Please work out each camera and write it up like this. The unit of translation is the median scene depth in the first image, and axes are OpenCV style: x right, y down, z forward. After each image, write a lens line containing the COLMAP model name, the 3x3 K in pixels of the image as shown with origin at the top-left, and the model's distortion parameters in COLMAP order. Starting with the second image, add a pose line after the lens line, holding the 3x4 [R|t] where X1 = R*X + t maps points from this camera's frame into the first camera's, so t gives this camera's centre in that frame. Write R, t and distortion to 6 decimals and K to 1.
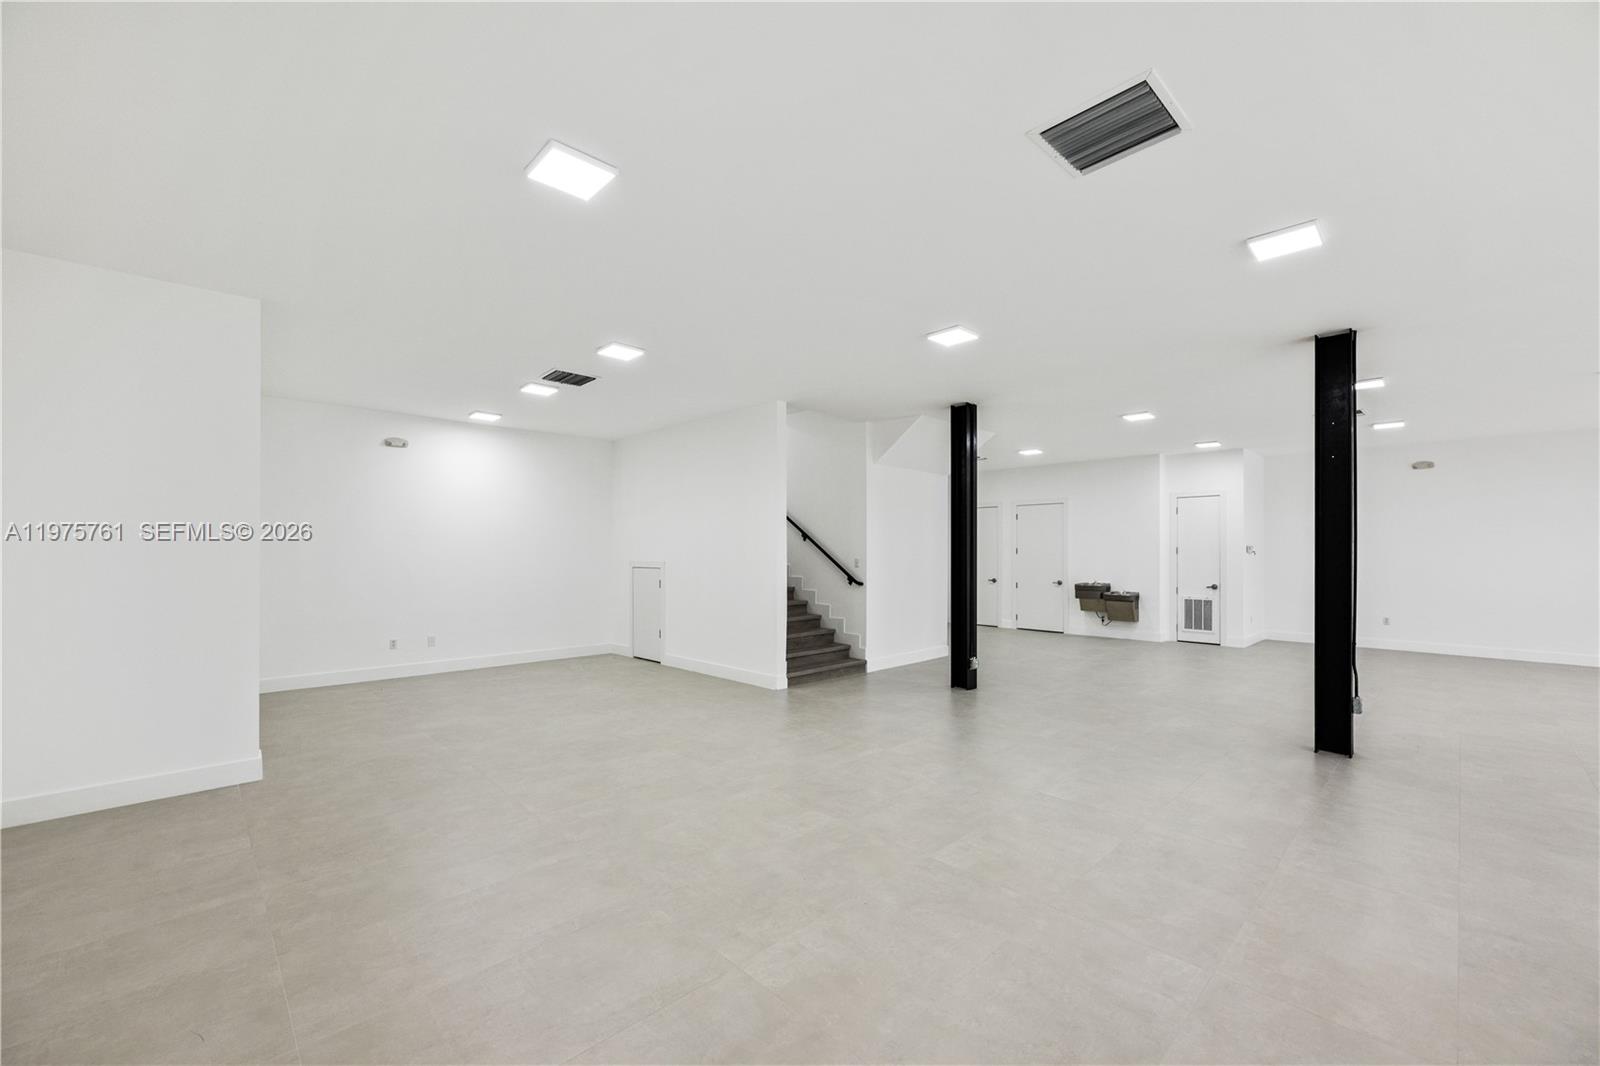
lens RADIAL K [[632.8, 0, 794.6], [0, 632.8, 533.1], [0, 0, 1]] dist [-0.002452, -0.000127]
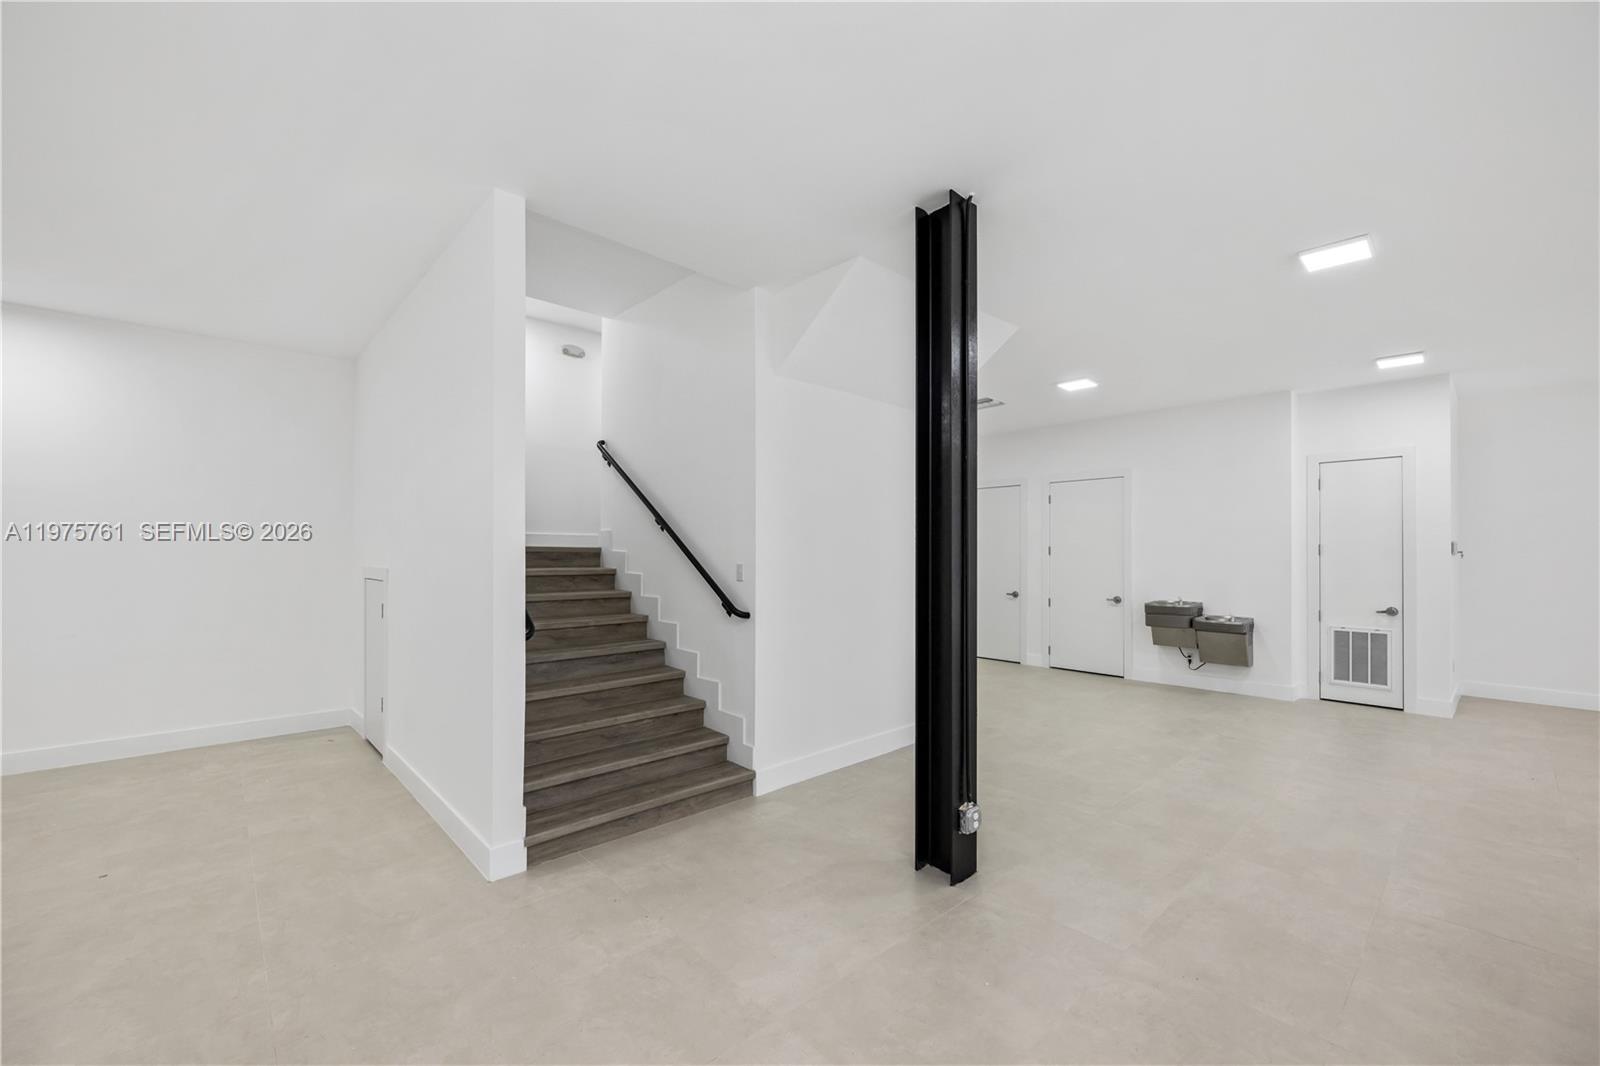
lens RADIAL K [[647.6, 0, 796.7], [0, 647.6, 536.7], [0, 0, 1]] dist [-0.002484, -0.000035]
pose [[0.999827, 0.000372, -0.018602, 0.130414], [-0.000272, 0.999986, 0.005351, 0.013511], [0.018603, -0.005345, 0.999813, 0.417830]]
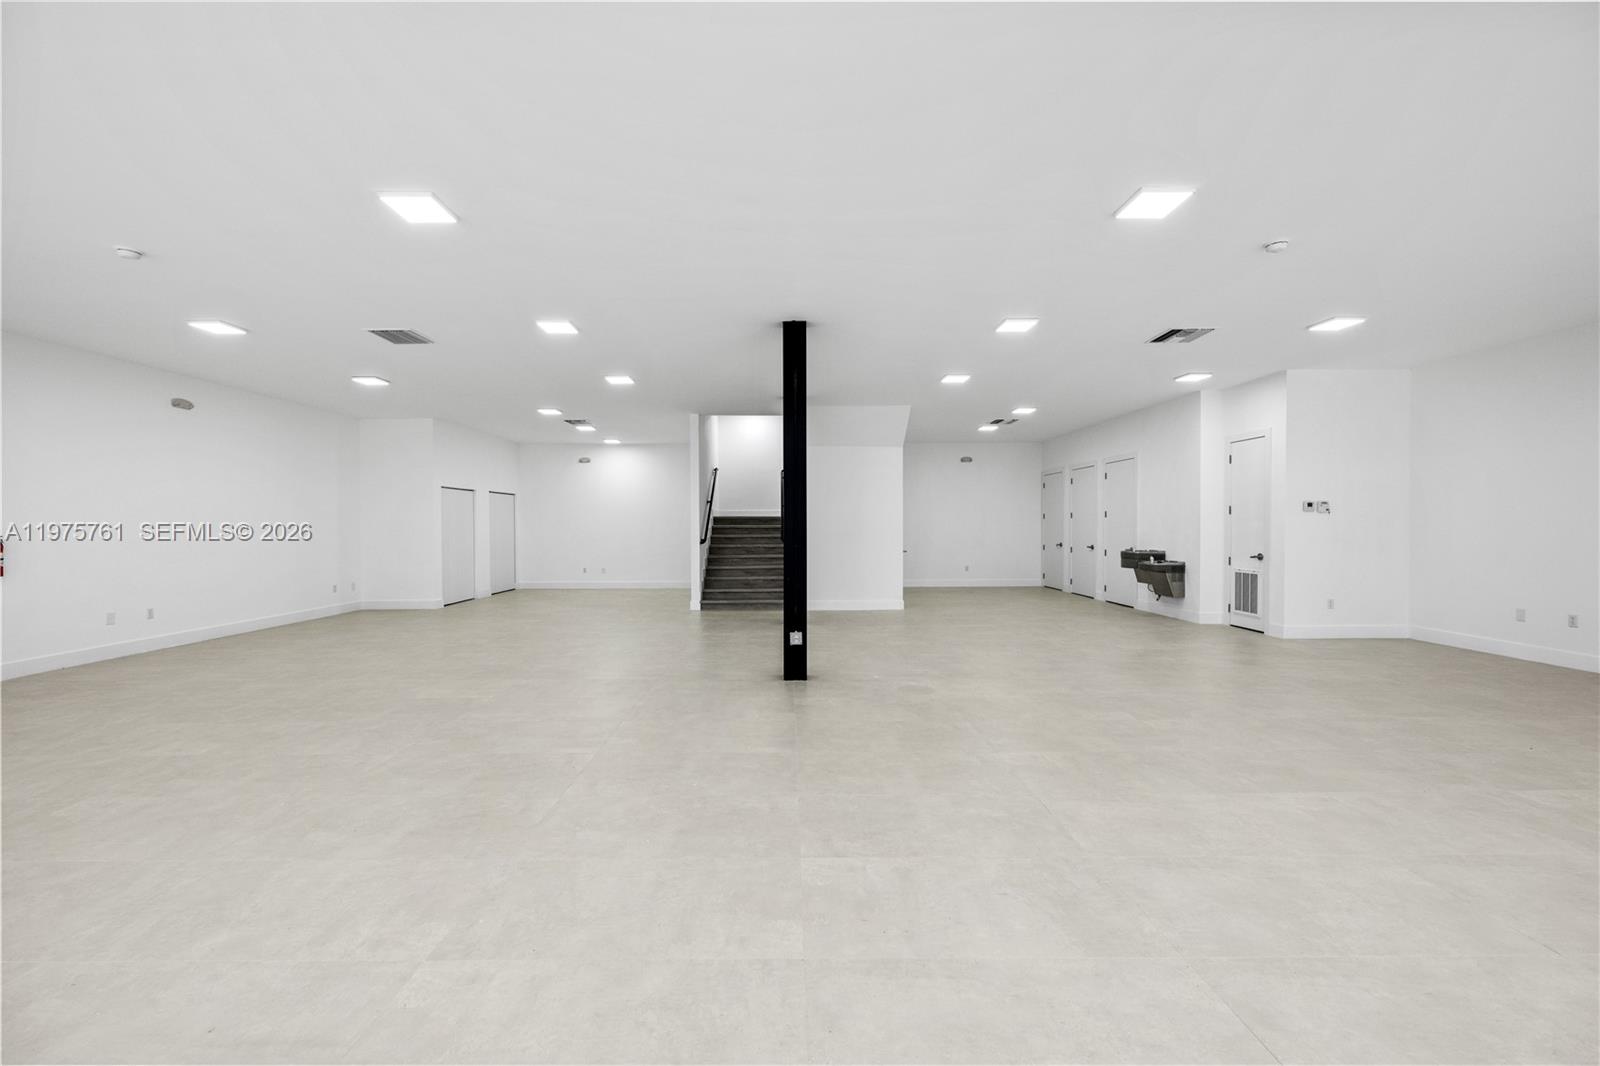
lens RADIAL K [[628.8, 0, 786.9], [0, 628.8, 546.7], [0, 0, 1]] dist [0.001867, 0.000050]
pose [[0.720712, 0.019760, -0.692953, 0.837578], [0.030230, 0.997747, 0.059892, 0.011651], [0.692575, -0.064113, 0.718491, 0.072814]]
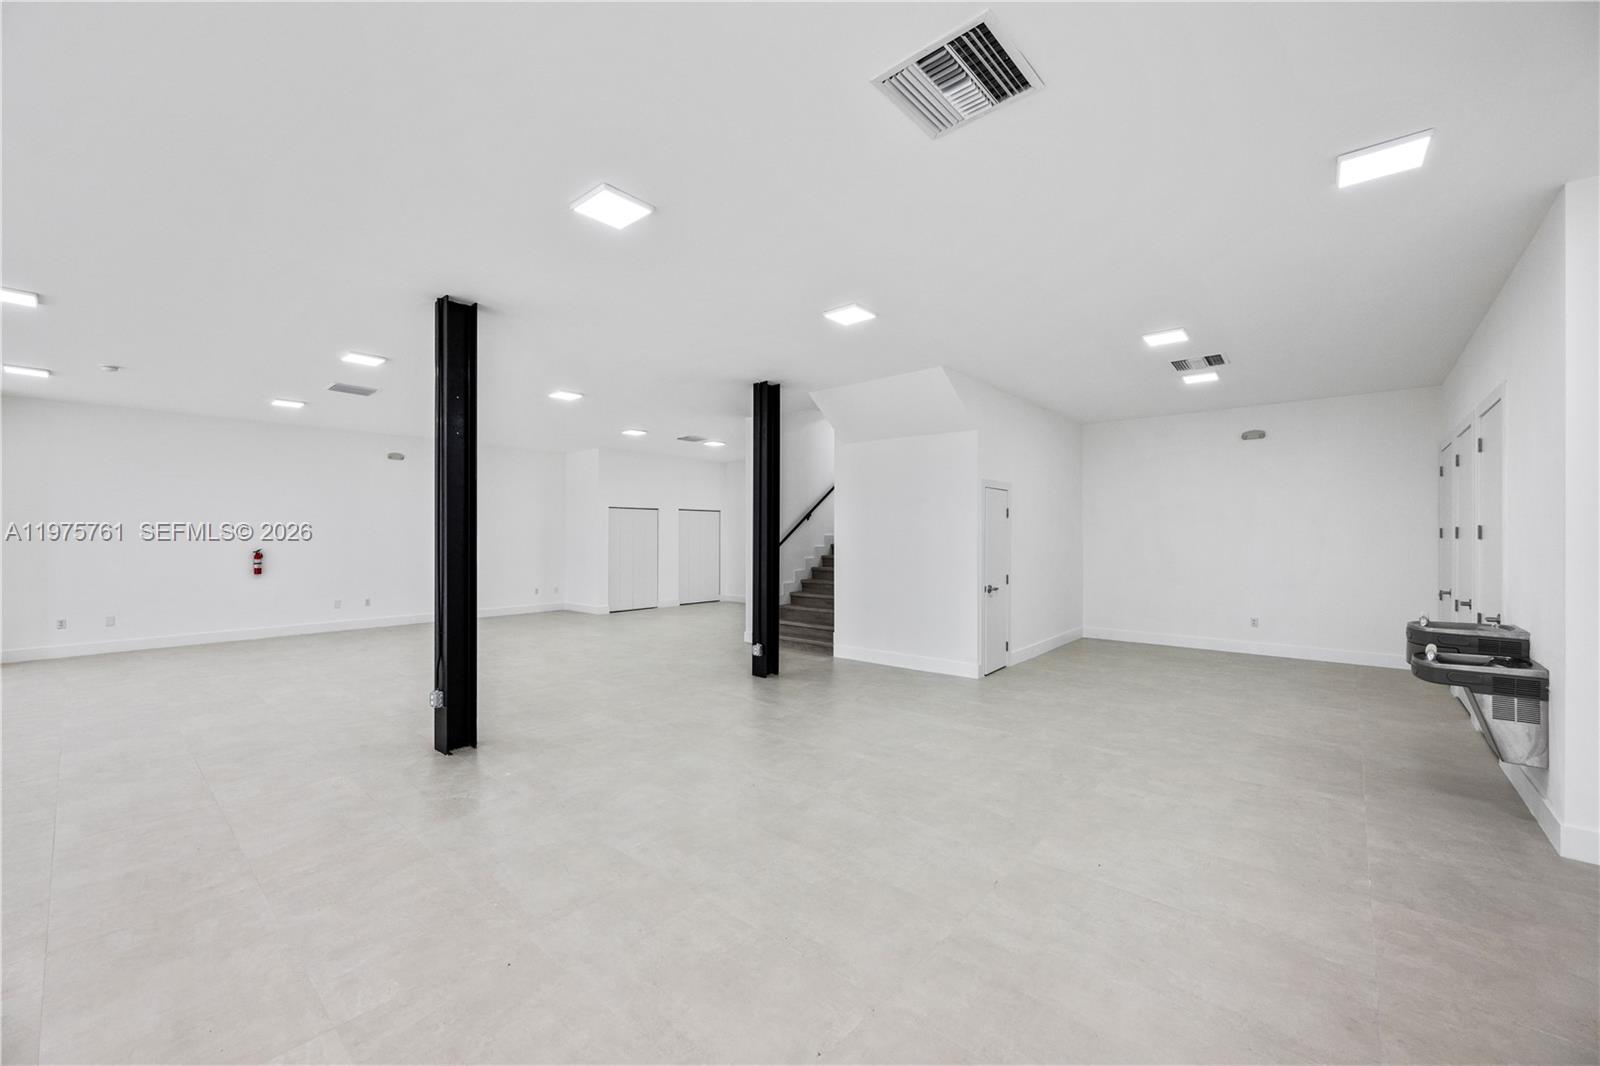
lens RADIAL K [[627.7, 0, 788.9], [0, 627.7, 532.0], [0, 0, 1]] dist [-0.001984, 0.000038]
pose [[0.082454, -0.005733, -0.996578, 0.914109], [0.036157, 0.999342, -0.002757, 0.020368], [0.995939, -0.035806, 0.082607, 0.715929]]
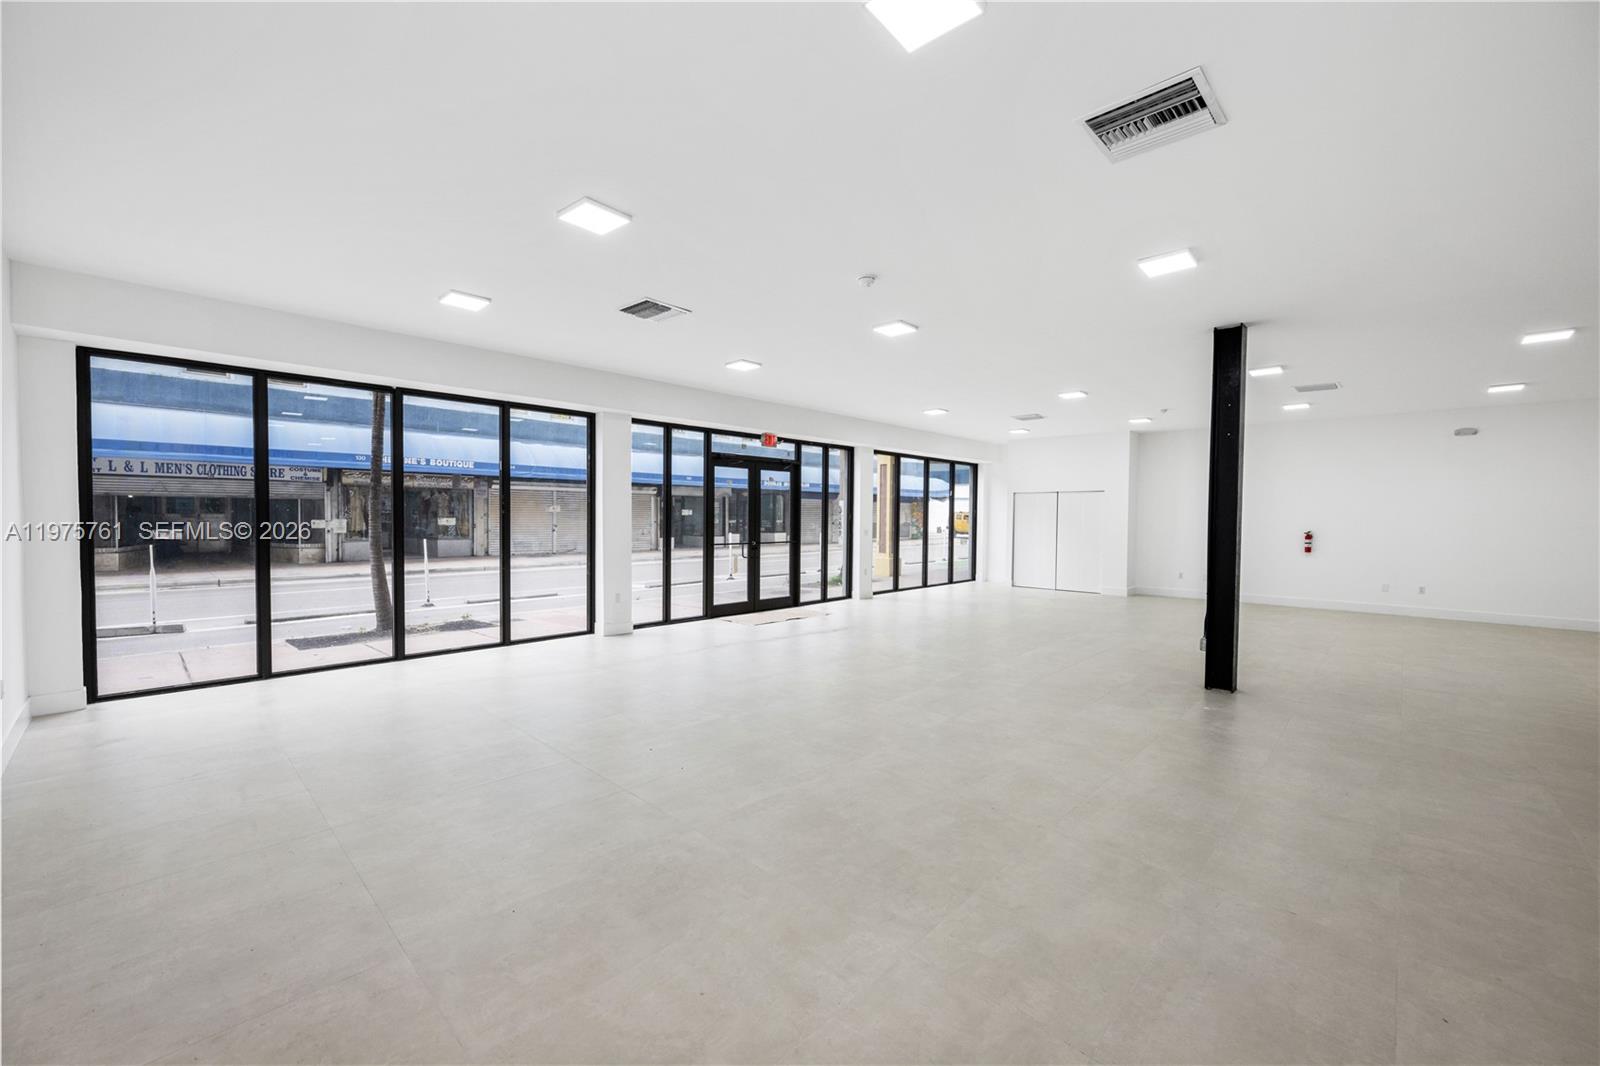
lens RADIAL K [[632.8, 0, 794.6], [0, 632.8, 533.1], [0, 0, 1]] dist [-0.002452, -0.000127]
pose [[-0.999350, -0.007410, -0.035290, 0.843977], [-0.007131, 0.999942, -0.008034, 0.034316], [0.035347, -0.007778, -0.999345, 1.076073]]
